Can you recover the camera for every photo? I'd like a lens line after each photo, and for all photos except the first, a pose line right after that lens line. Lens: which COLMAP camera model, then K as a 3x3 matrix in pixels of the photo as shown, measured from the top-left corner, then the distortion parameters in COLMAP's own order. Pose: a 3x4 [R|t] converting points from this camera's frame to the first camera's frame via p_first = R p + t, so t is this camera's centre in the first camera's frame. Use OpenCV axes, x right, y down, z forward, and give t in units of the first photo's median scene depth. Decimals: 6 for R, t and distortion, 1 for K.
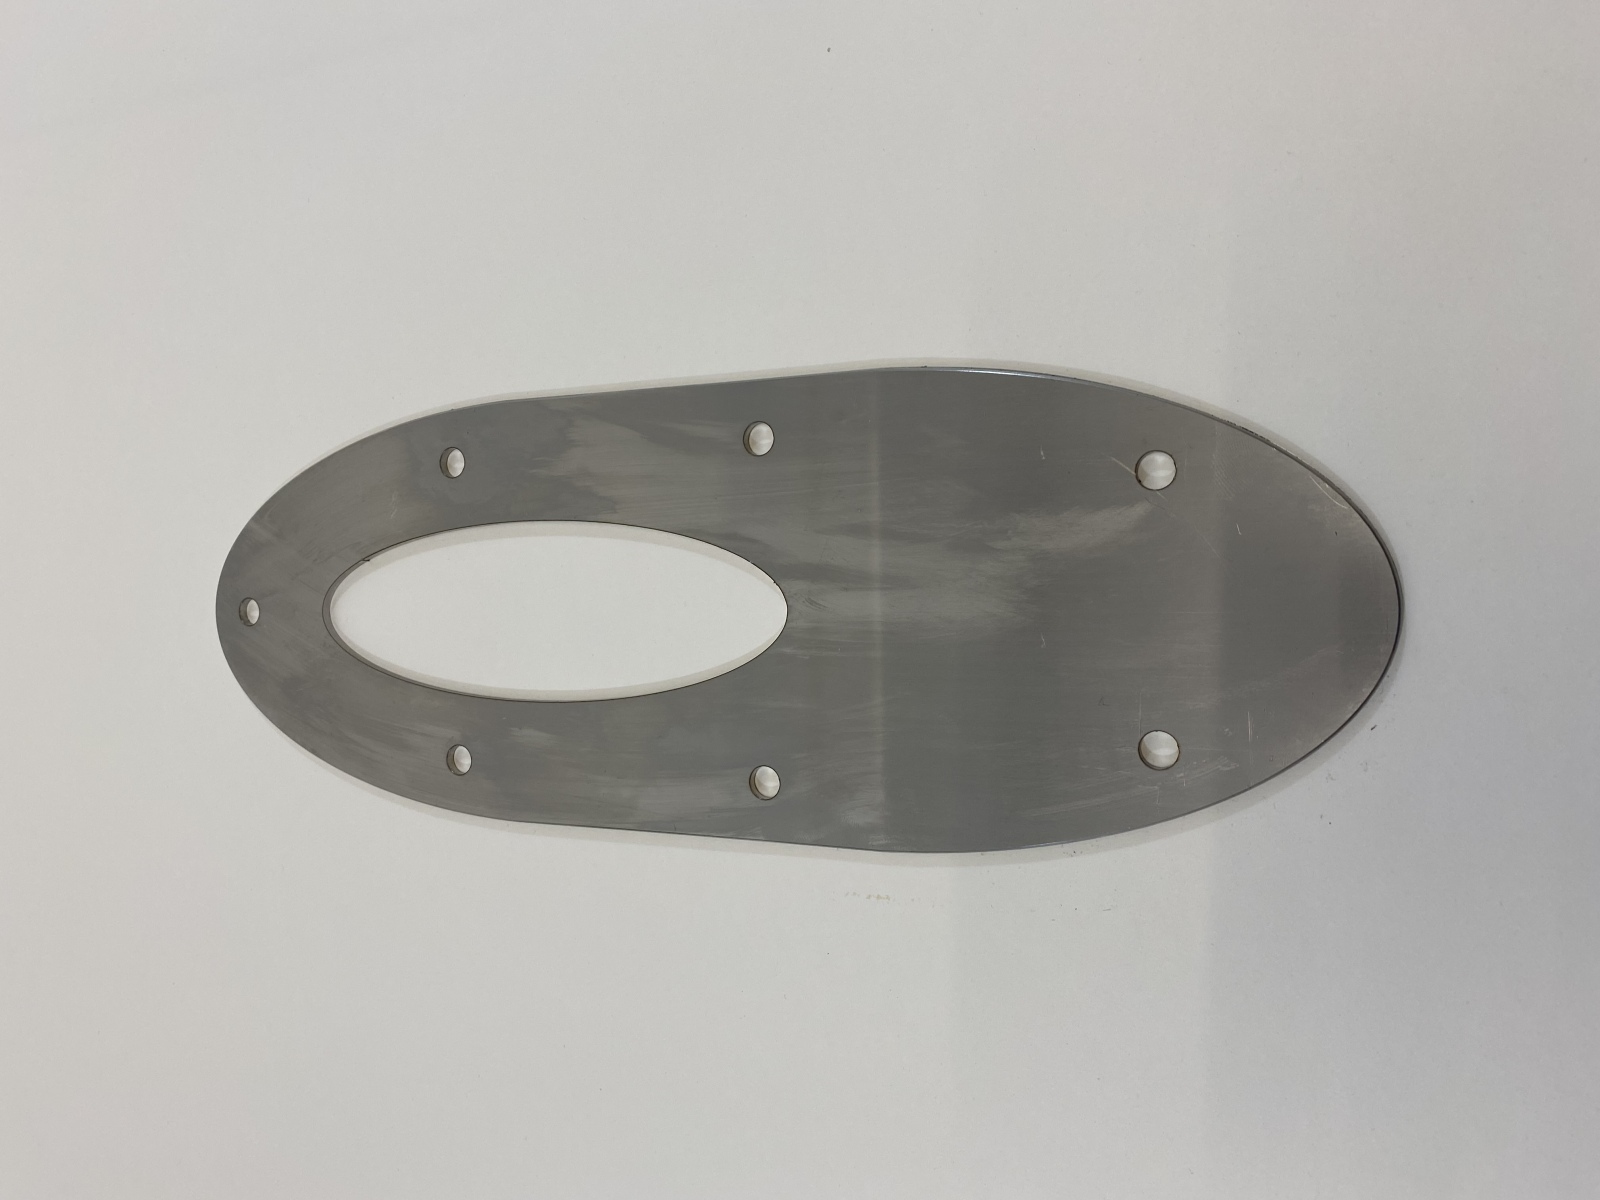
lens RADIAL K [[1210.0, 0, 798.3], [0, 1210.0, 595.2], [0, 0, 1]] dist [0.008254, -0.030097]
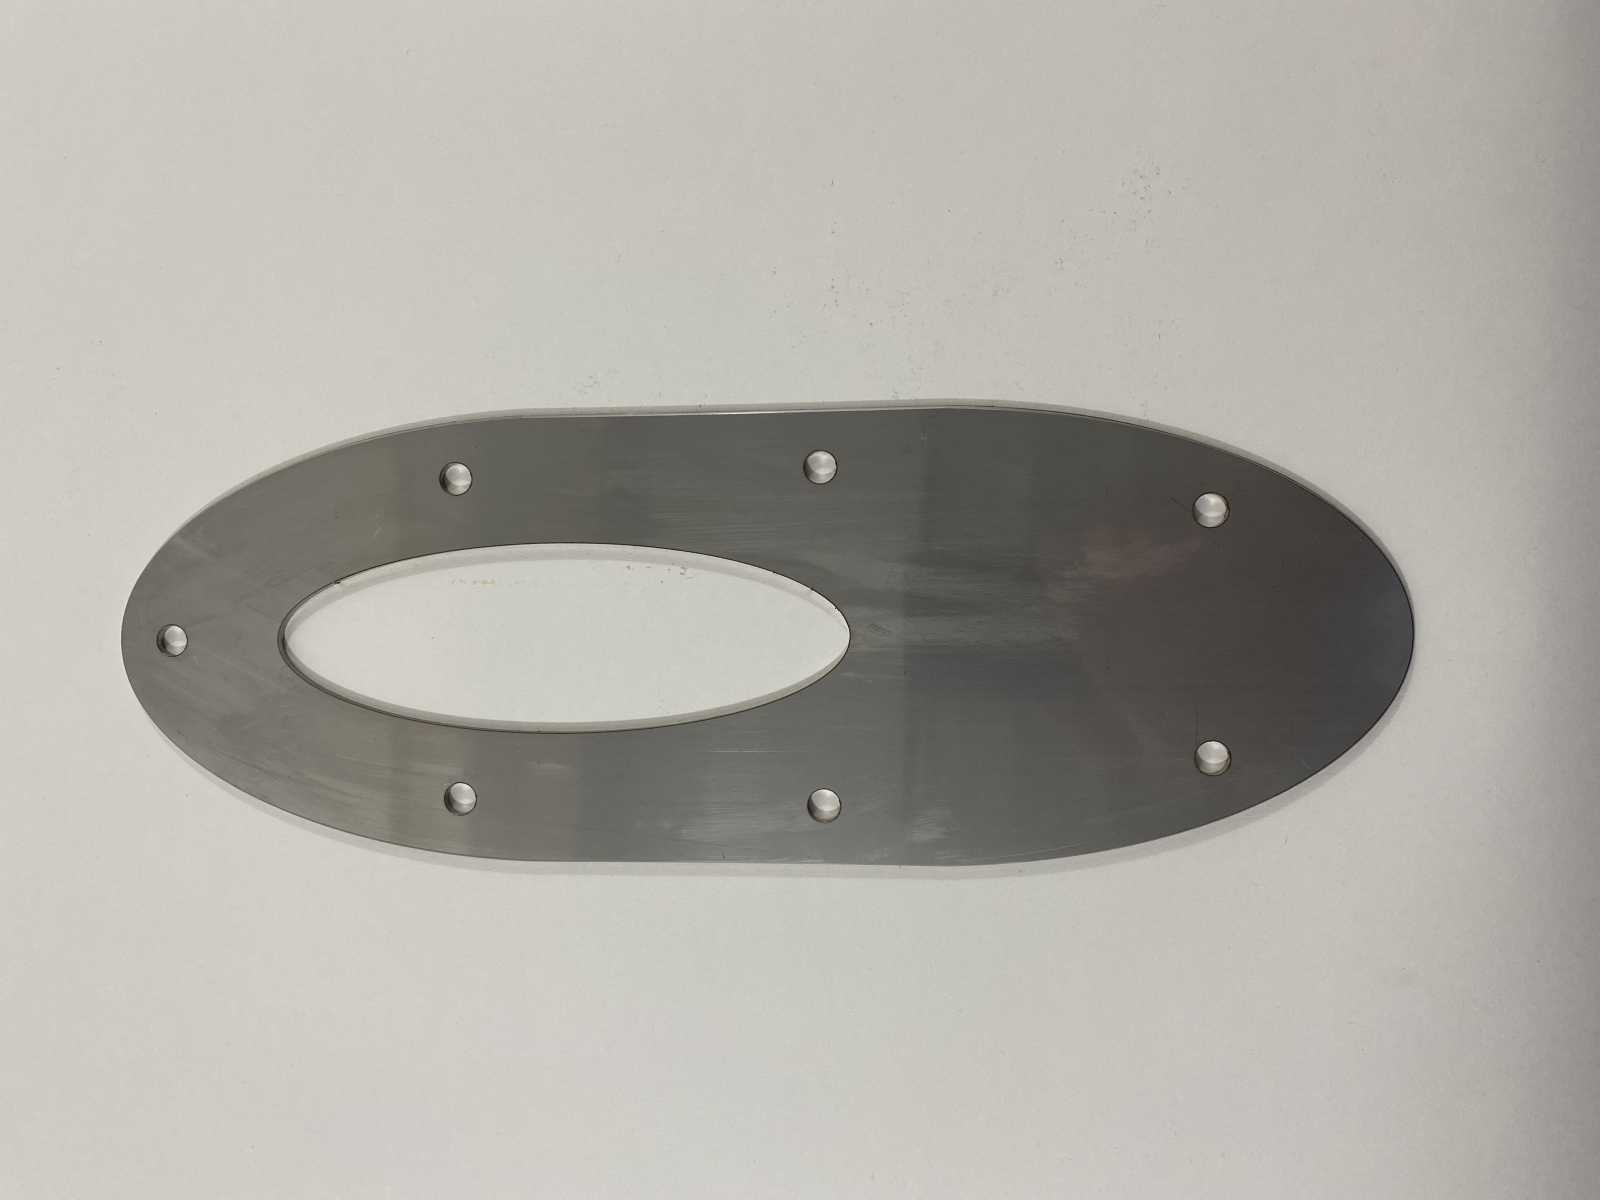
lens RADIAL K [[1210.0, 0, 811.2], [0, 1210.0, 604.5], [0, 0, 1]] dist [0.008254, -0.030097]
pose [[0.953086, 0.001308, 0.302695, -0.342959], [0.001563, 0.999956, -0.009243, -0.004326], [-0.302694, 0.009283, 0.953043, 0.036875]]
